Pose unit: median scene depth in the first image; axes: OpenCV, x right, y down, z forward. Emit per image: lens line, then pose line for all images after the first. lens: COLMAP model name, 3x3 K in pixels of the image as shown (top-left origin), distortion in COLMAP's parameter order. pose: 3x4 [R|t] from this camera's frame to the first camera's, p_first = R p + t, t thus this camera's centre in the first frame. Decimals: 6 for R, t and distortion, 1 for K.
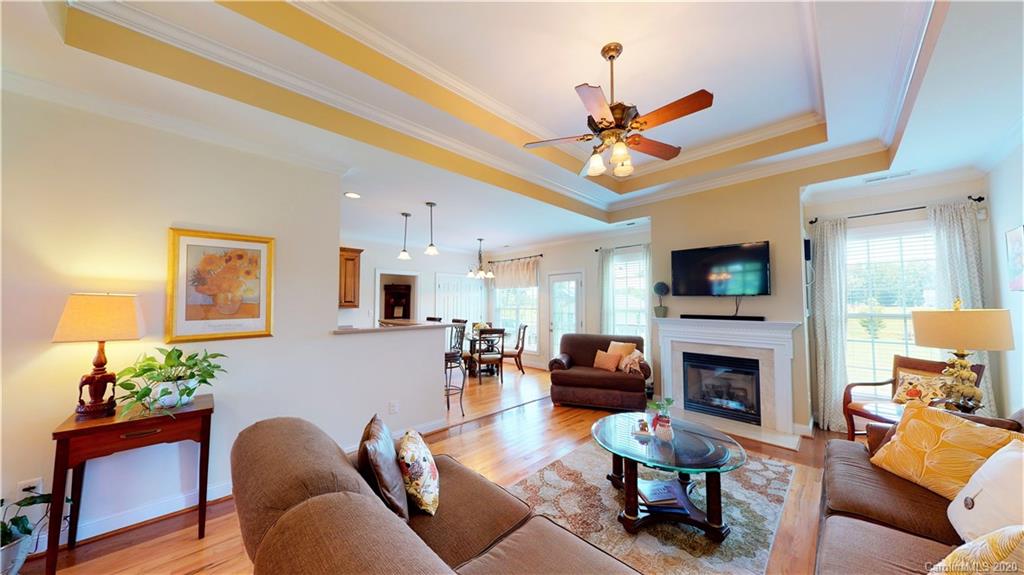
lens RADIAL K [[334.6, 0, 512.0], [0, 334.6, 287.5], [0, 0, 1]] dist [0.000213, 0.000006]
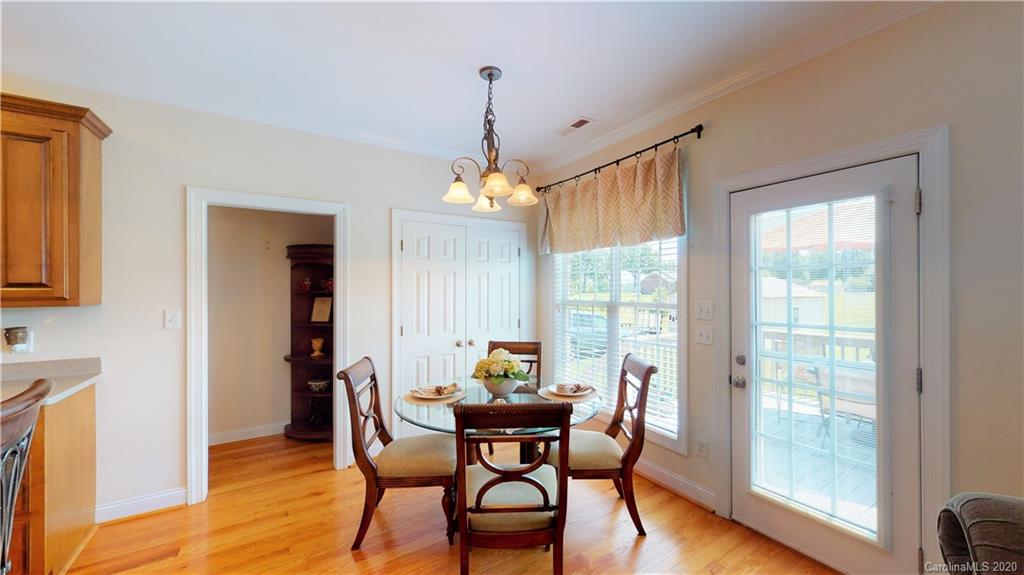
lens RADIAL K [[381.3, 0, 512.0], [0, 381.3, 287.5], [0, 0, 1]] dist [-0.000144, -0.000015]
pose [[0.980809, -0.002810, -0.194953, -0.010648], [0.011000, 0.999101, 0.040940, 0.030630], [0.194663, -0.042298, 0.979958, 0.643485]]
